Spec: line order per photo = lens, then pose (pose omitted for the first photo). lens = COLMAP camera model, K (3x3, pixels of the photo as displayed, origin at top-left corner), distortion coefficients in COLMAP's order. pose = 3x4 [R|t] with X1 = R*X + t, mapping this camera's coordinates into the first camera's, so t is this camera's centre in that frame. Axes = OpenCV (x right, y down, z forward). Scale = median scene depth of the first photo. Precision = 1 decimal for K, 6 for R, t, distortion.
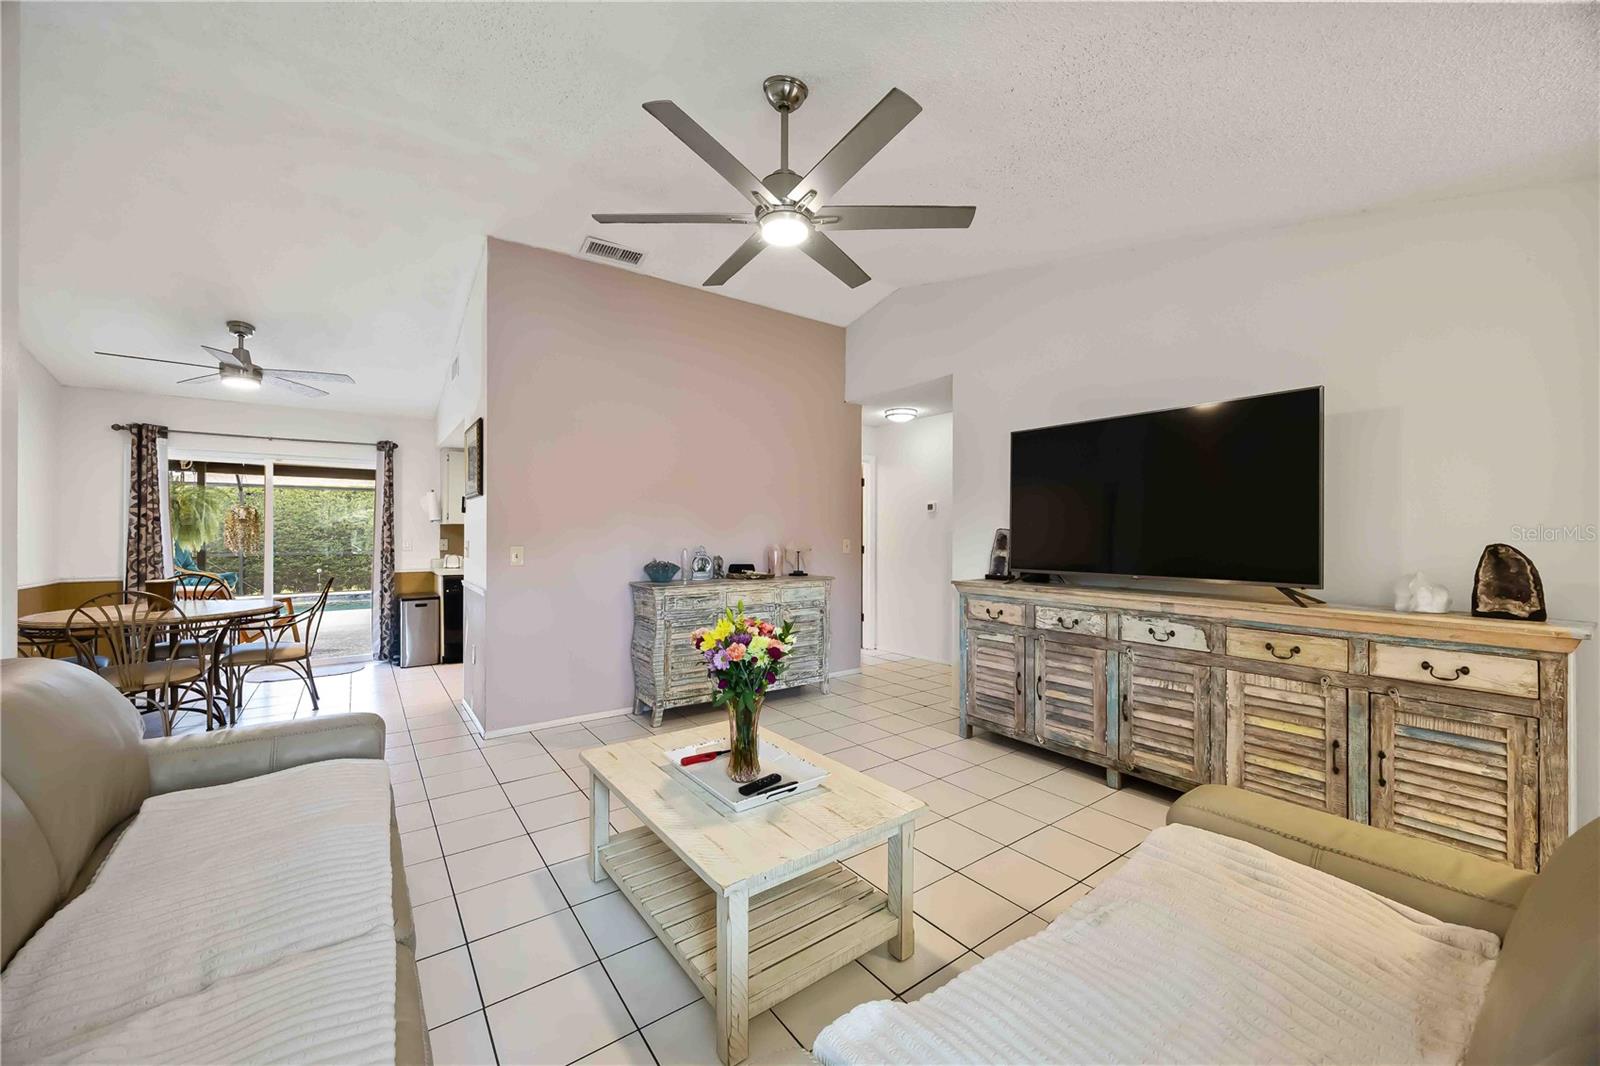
lens RADIAL K [[616.1, 0, 810.4], [0, 616.1, 534.3], [0, 0, 1]] dist [-0.001760, -0.000518]
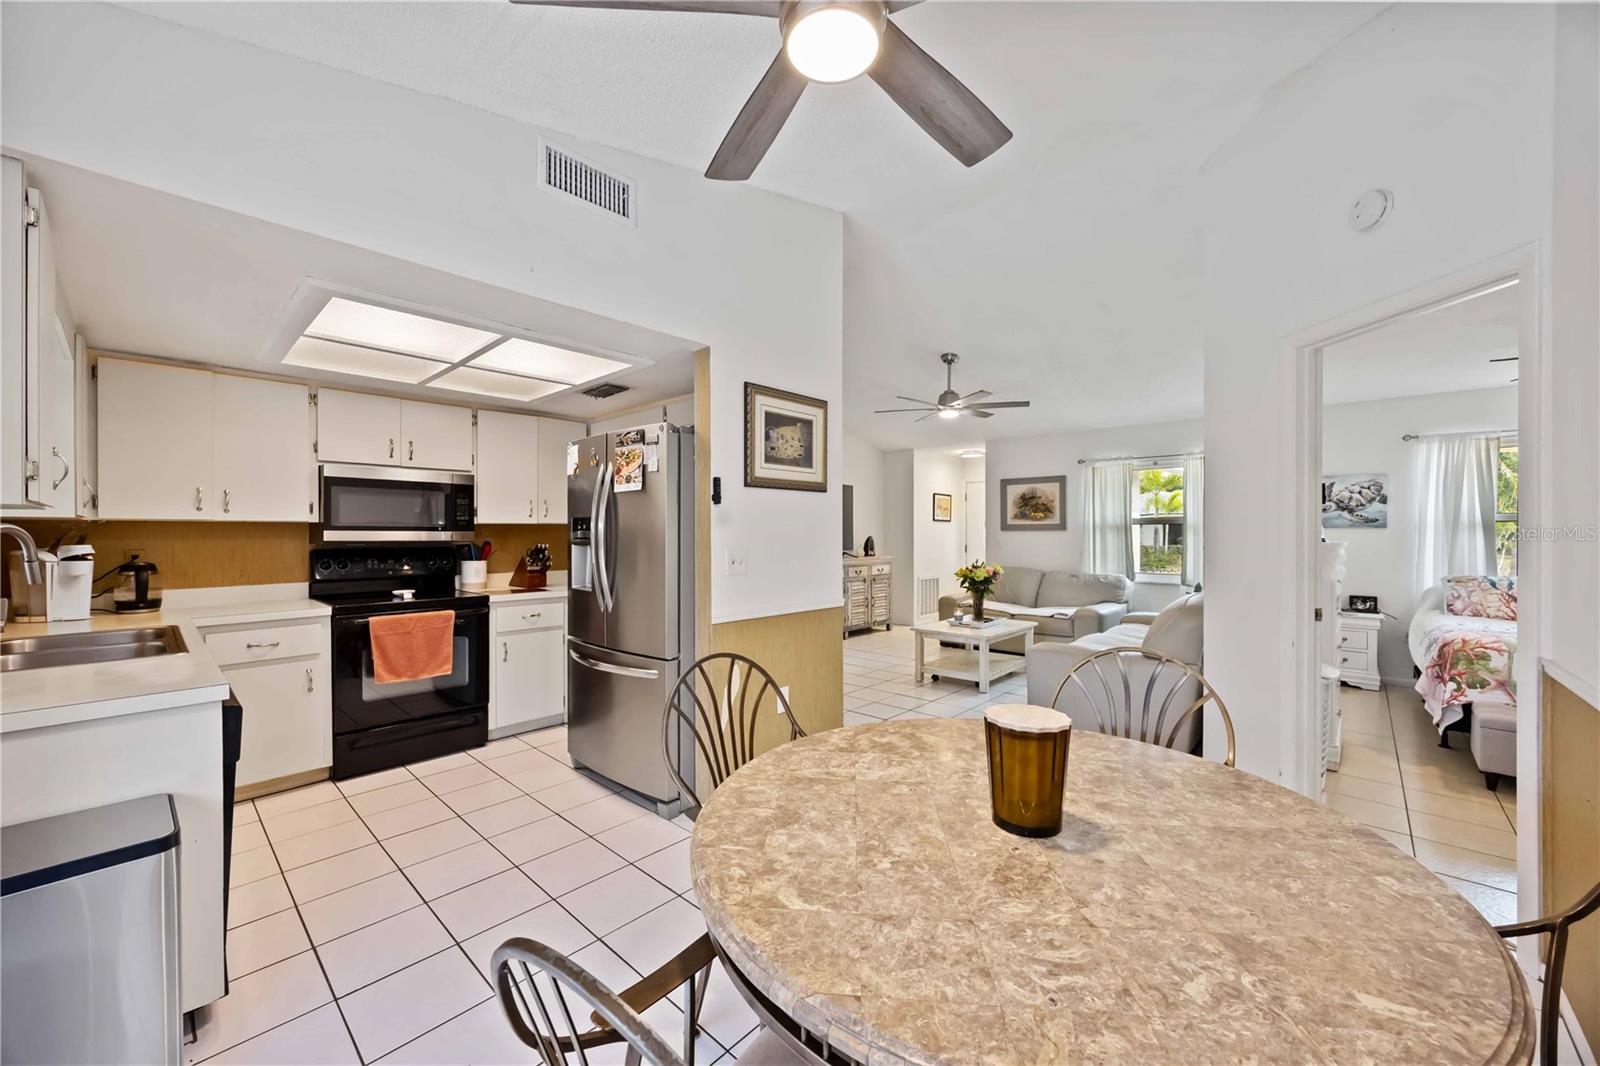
lens RADIAL K [[616.1, 0, 793.4], [0, 616.1, 532.2], [0, 0, 1]] dist [-0.001760, -0.000518]
pose [[-0.191580, 0.000017, 0.981477, -1.487987], [0.003744, 0.999993, 0.000714, -0.008048], [-0.981470, 0.003811, -0.191579, 1.314963]]
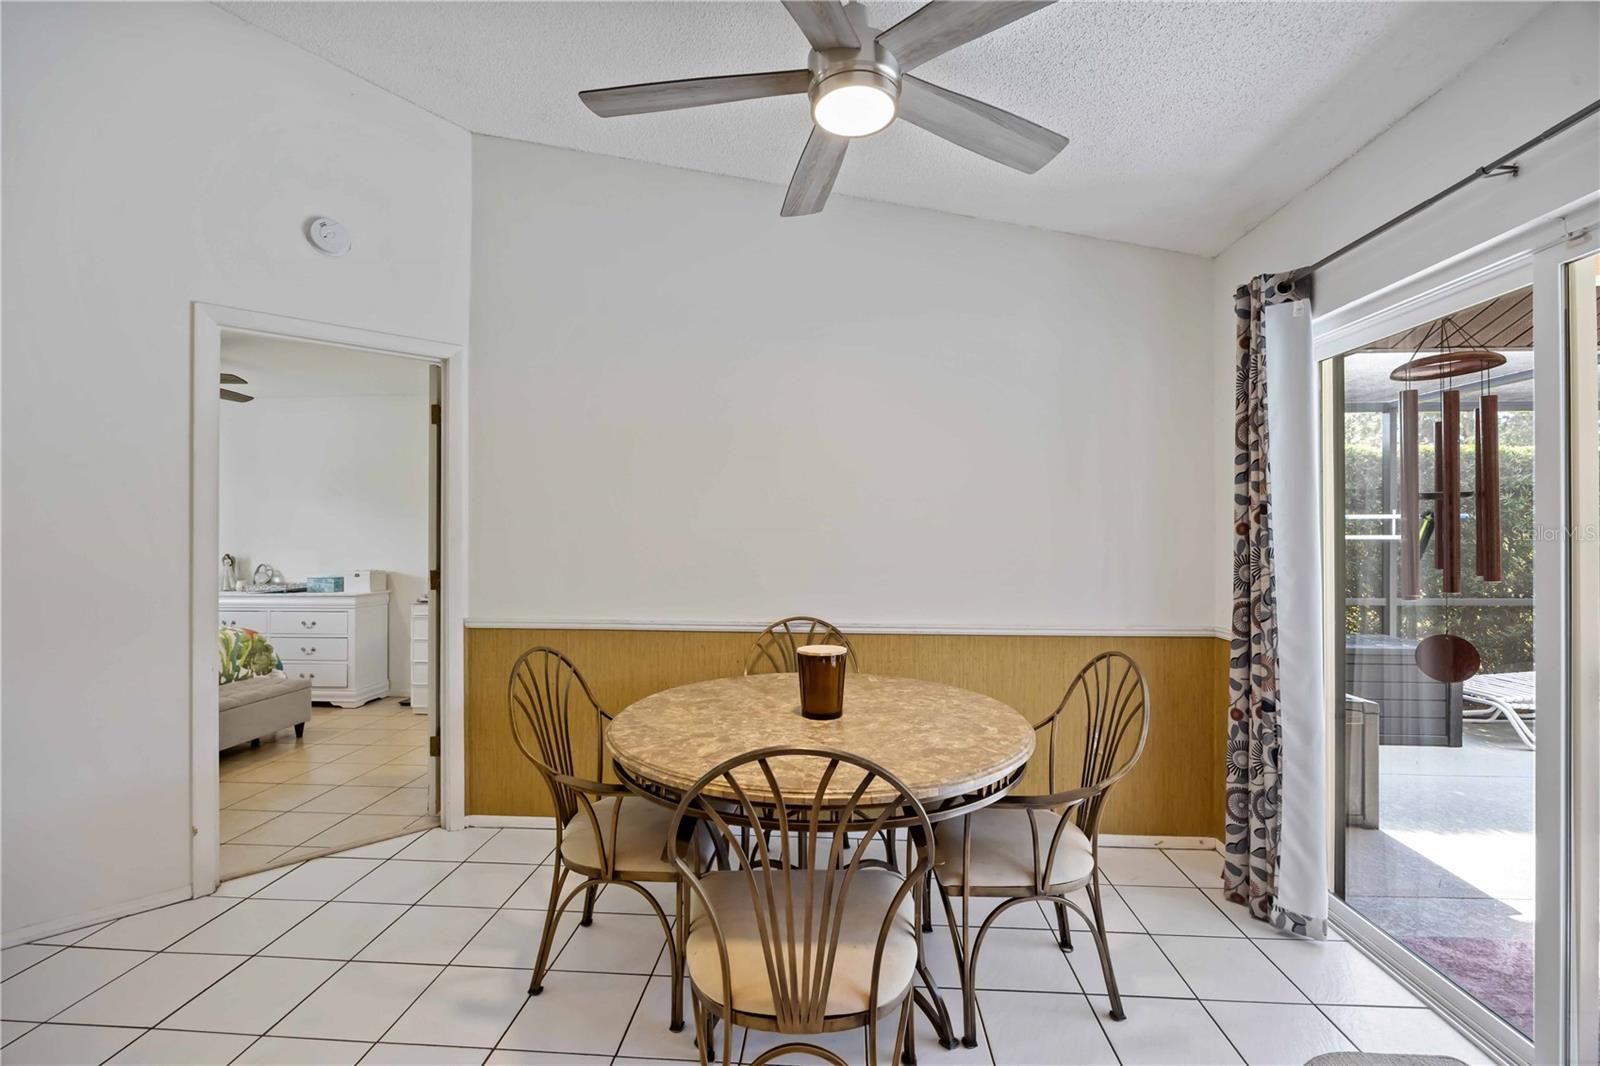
lens RADIAL K [[671.0, 0, 800.5], [0, 671.0, 530.9], [0, 0, 1]] dist [-0.003642, 0.000051]
pose [[-0.639318, -0.001243, -0.768942, -0.751696], [-0.000711, 0.999999, -0.001026, -0.012773], [0.768942, -0.000109, -0.639318, 1.485535]]
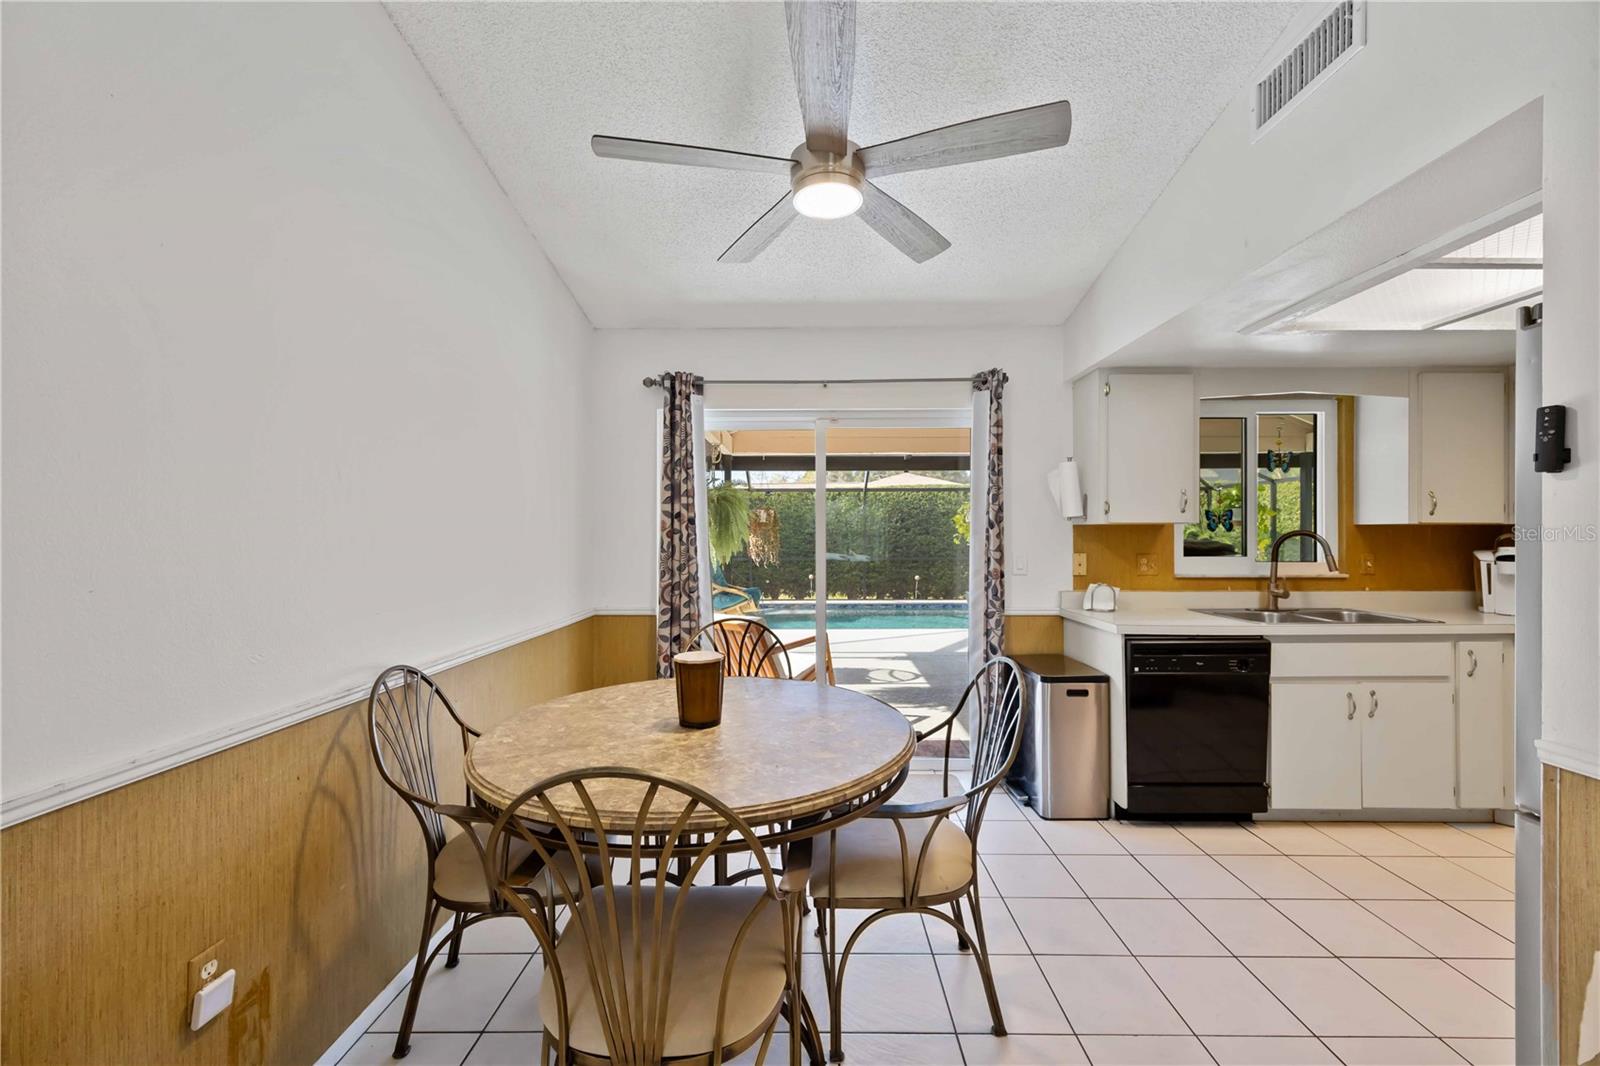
lens RADIAL K [[616.1, 0, 811.4], [0, 616.1, 536.0], [0, 0, 1]] dist [-0.001760, -0.000518]
pose [[0.810906, -0.002761, -0.585170, -0.827901], [0.002253, 0.999996, -0.001595, -0.011086], [0.585172, -0.000025, 0.810909, 0.779156]]
